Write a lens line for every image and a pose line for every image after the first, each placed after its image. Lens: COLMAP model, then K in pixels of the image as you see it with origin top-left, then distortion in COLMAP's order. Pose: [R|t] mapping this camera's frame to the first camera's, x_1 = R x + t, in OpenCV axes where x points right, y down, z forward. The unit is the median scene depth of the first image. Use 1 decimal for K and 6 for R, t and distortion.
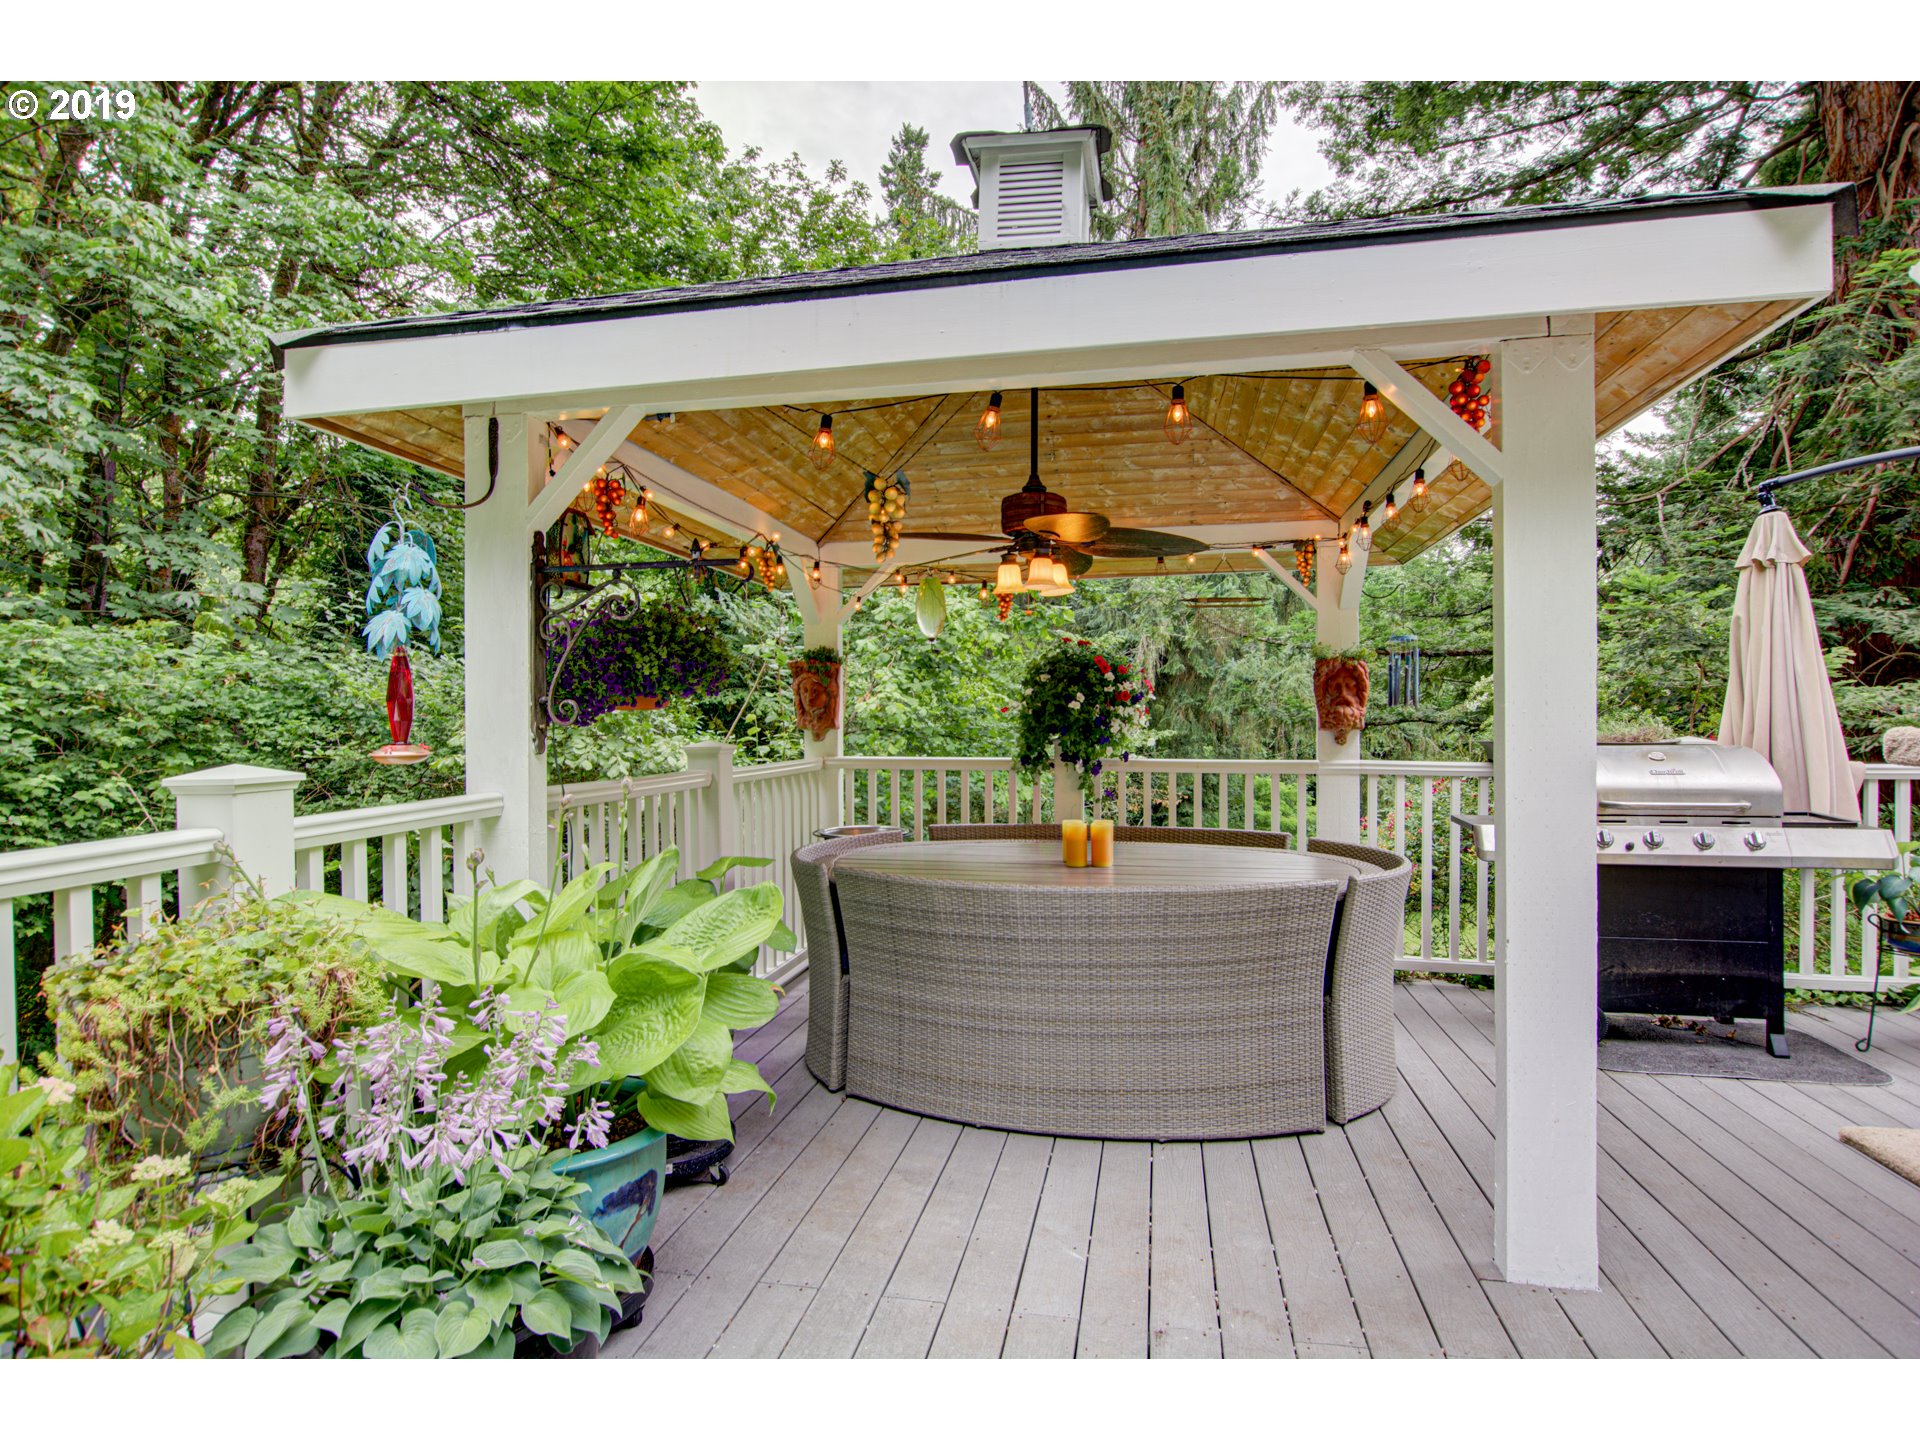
lens RADIAL K [[1015.8, 0, 960.0], [0, 1015.8, 720.0], [0, 0, 1]] dist [-0.007429, -0.000780]
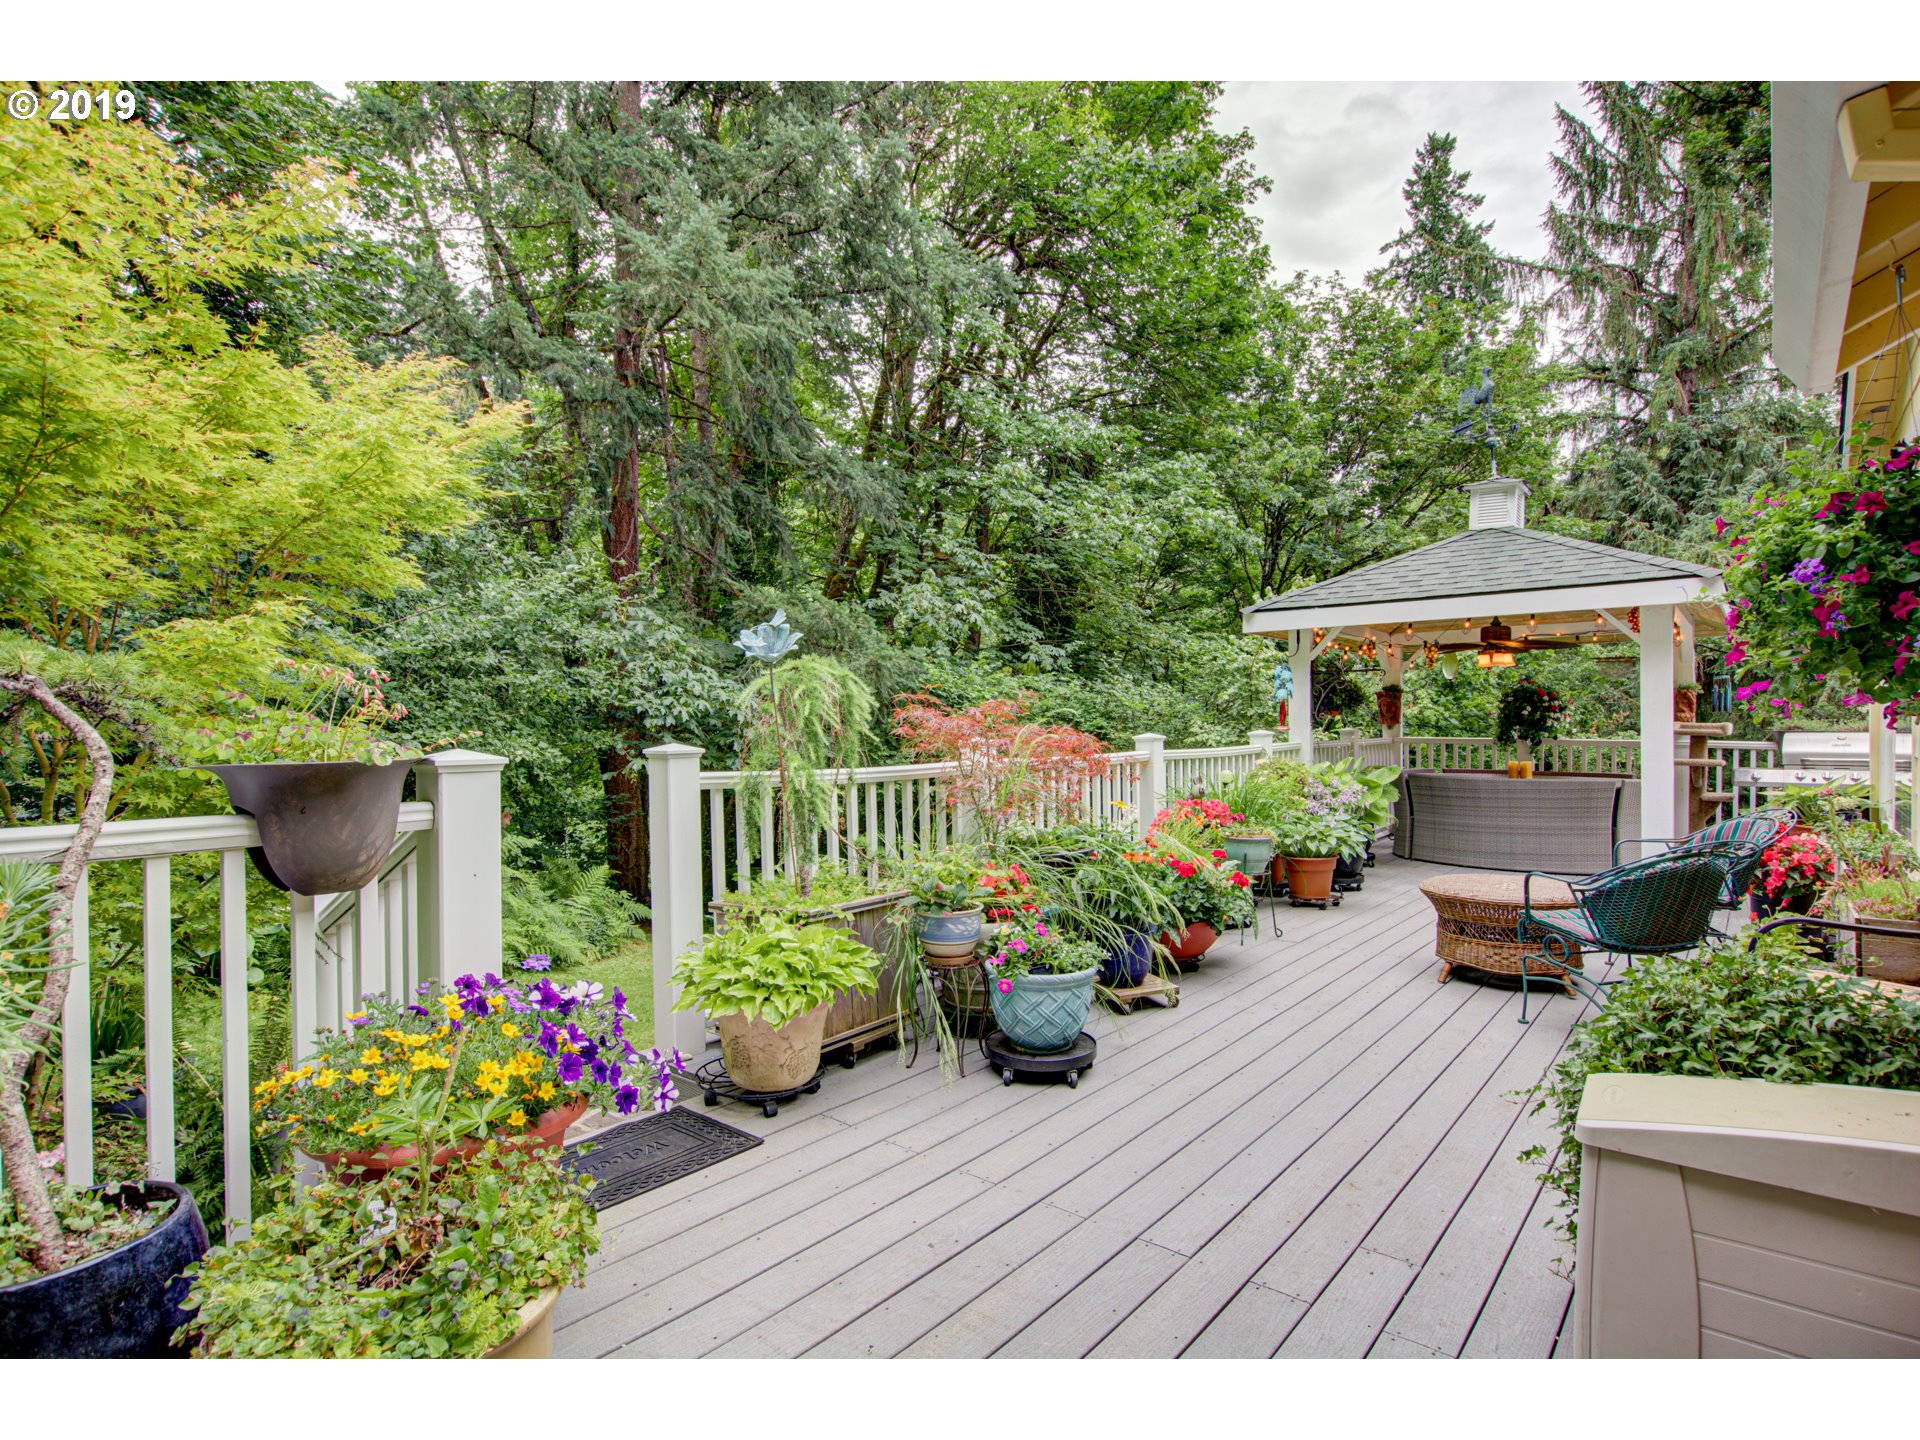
lens RADIAL K [[1015.8, 0, 960.0], [0, 1015.8, 720.0], [0, 0, 1]] dist [-0.007429, -0.000780]
pose [[0.882875, -0.000604, -0.469608, 0.041165], [0.001005, 0.999999, 0.000603, -0.000768], [0.469607, -0.001005, 0.882875, -0.881886]]
